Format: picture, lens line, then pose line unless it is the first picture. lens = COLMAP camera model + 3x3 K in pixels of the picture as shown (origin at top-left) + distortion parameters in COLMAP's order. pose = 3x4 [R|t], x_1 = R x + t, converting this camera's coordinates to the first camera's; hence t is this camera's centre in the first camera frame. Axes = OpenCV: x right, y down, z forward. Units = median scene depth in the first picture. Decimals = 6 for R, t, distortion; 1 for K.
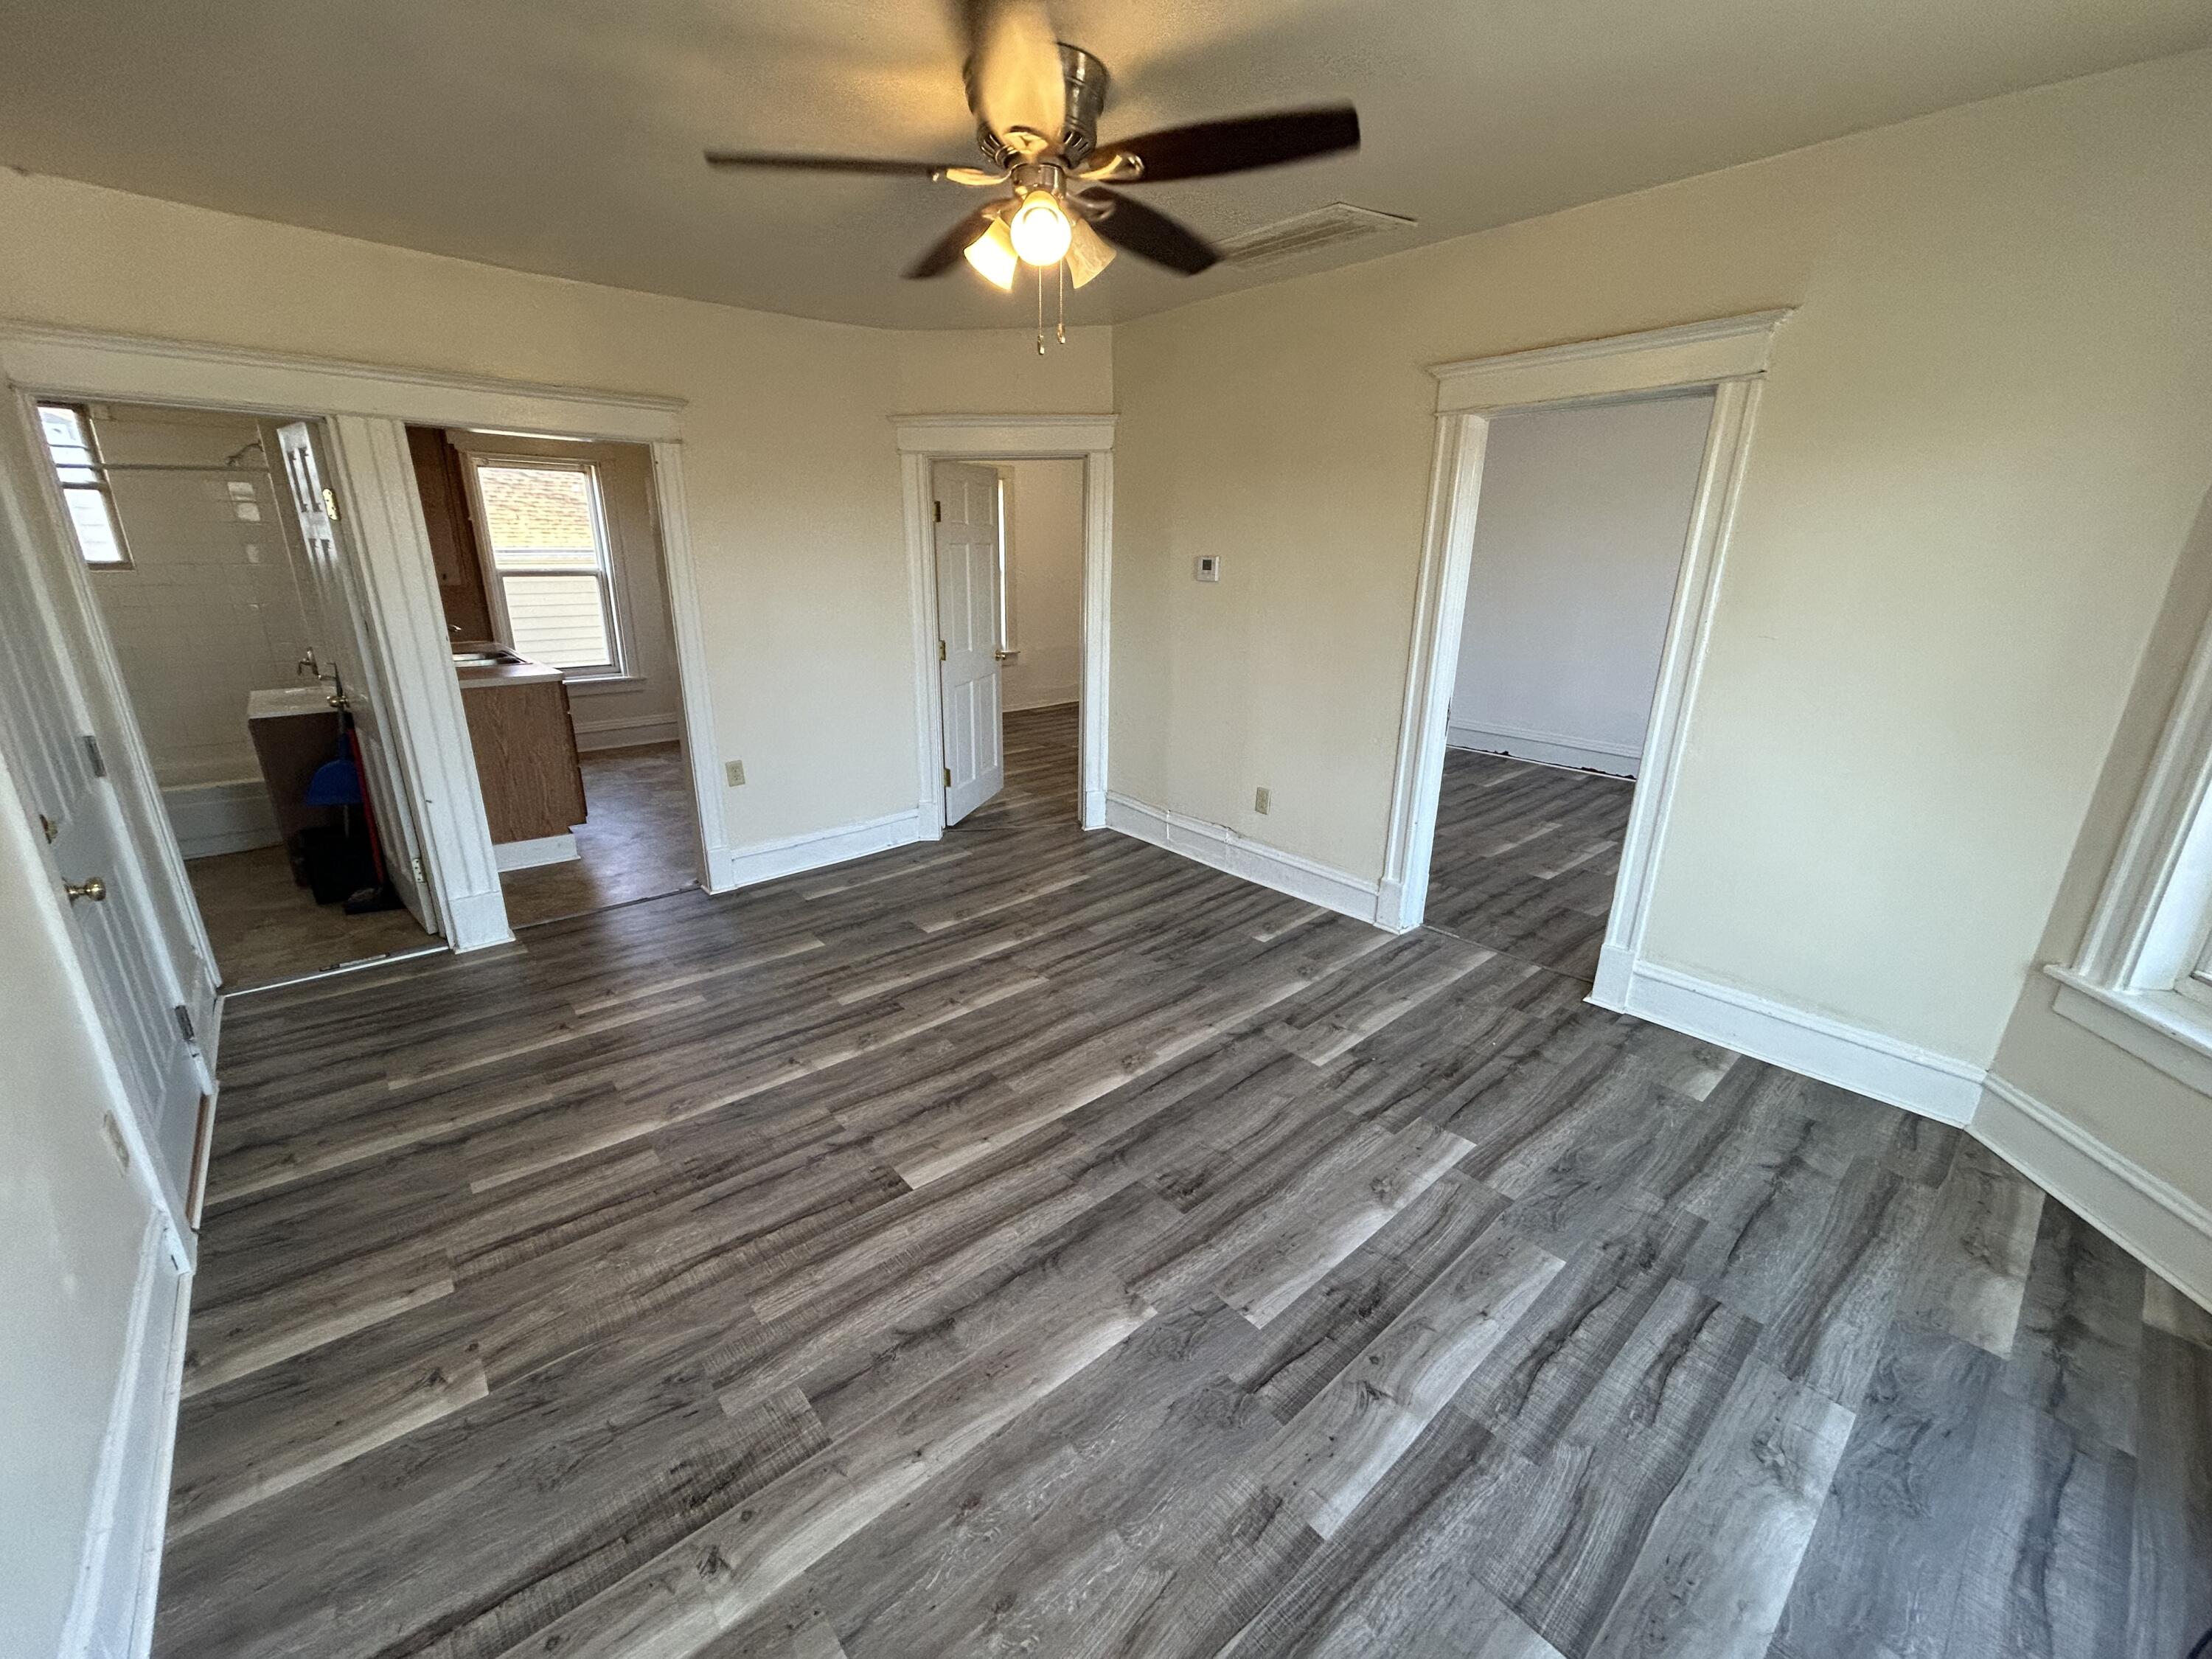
lens RADIAL K [[898.5, 0, 1102.5], [0, 898.5, 838.3], [0, 0, 1]] dist [-0.002112, 0.001420]
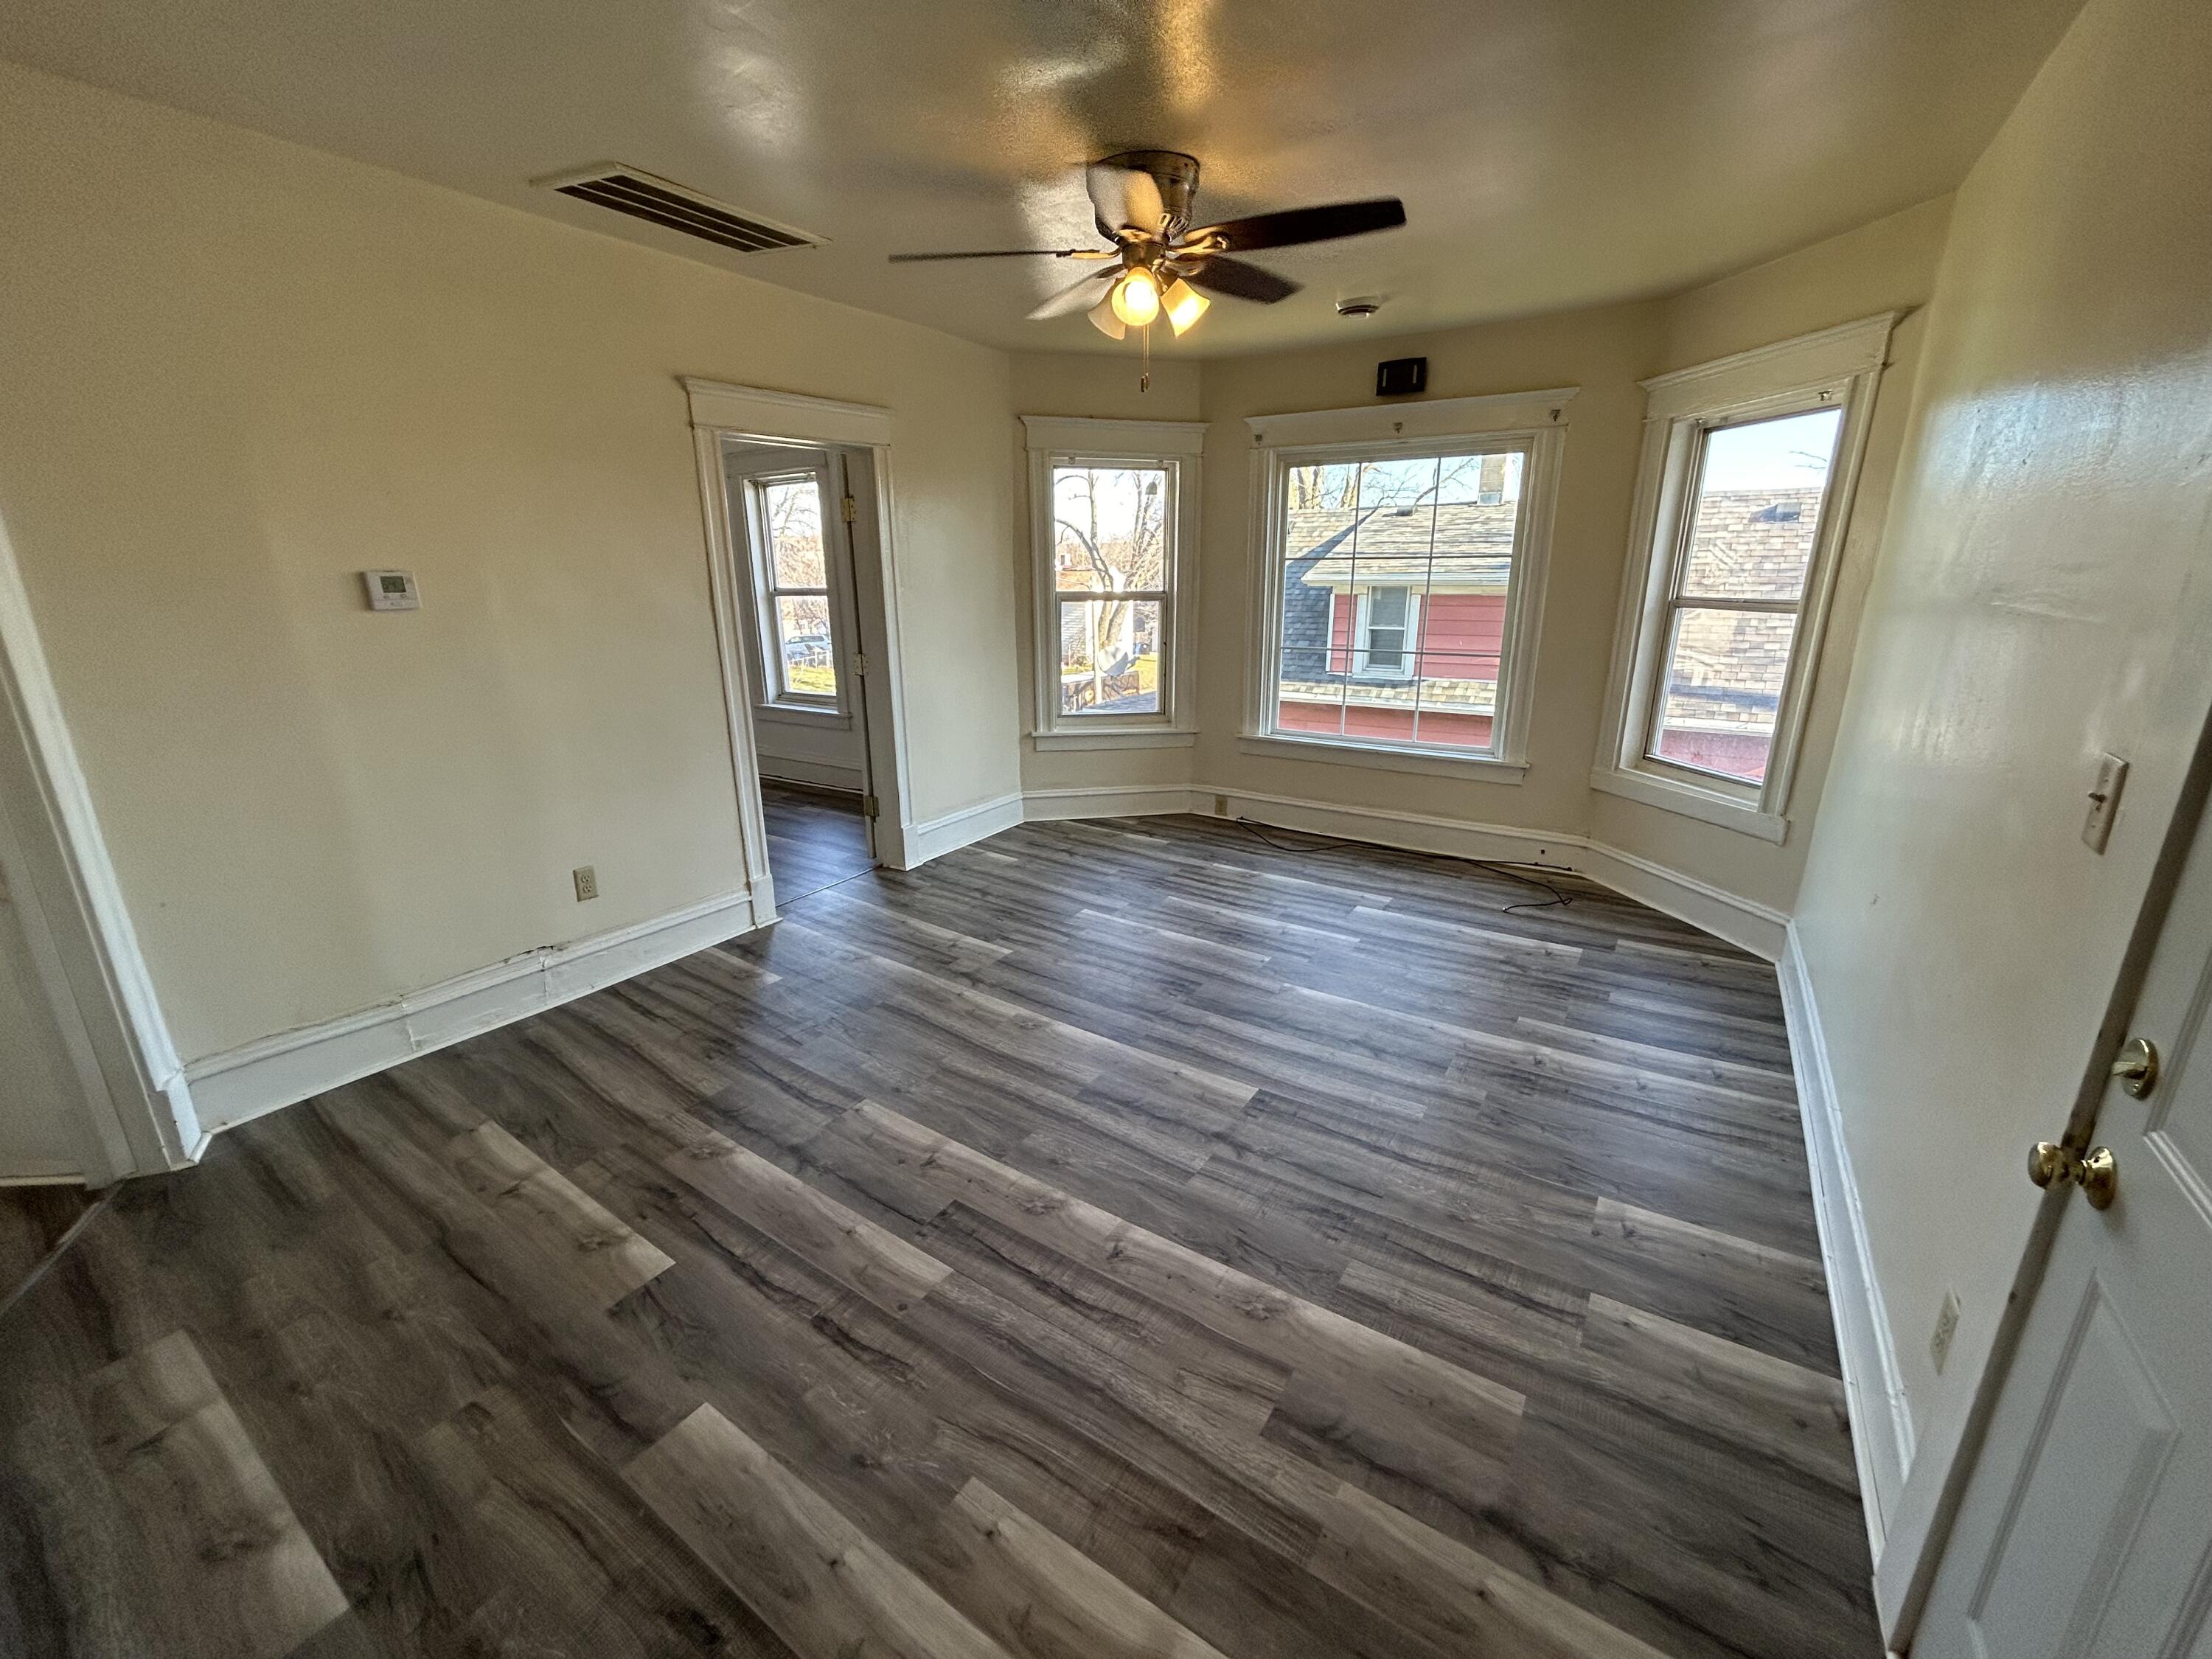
lens RADIAL K [[898.5, 0, 1116.2], [0, 898.5, 825.7], [0, 0, 1]] dist [-0.002112, 0.001420]
pose [[-0.286885, -0.276097, 0.917315, -1.072161], [0.304131, 0.881778, 0.360517, -0.373387], [-0.908406, 0.382411, -0.168999, 1.159375]]
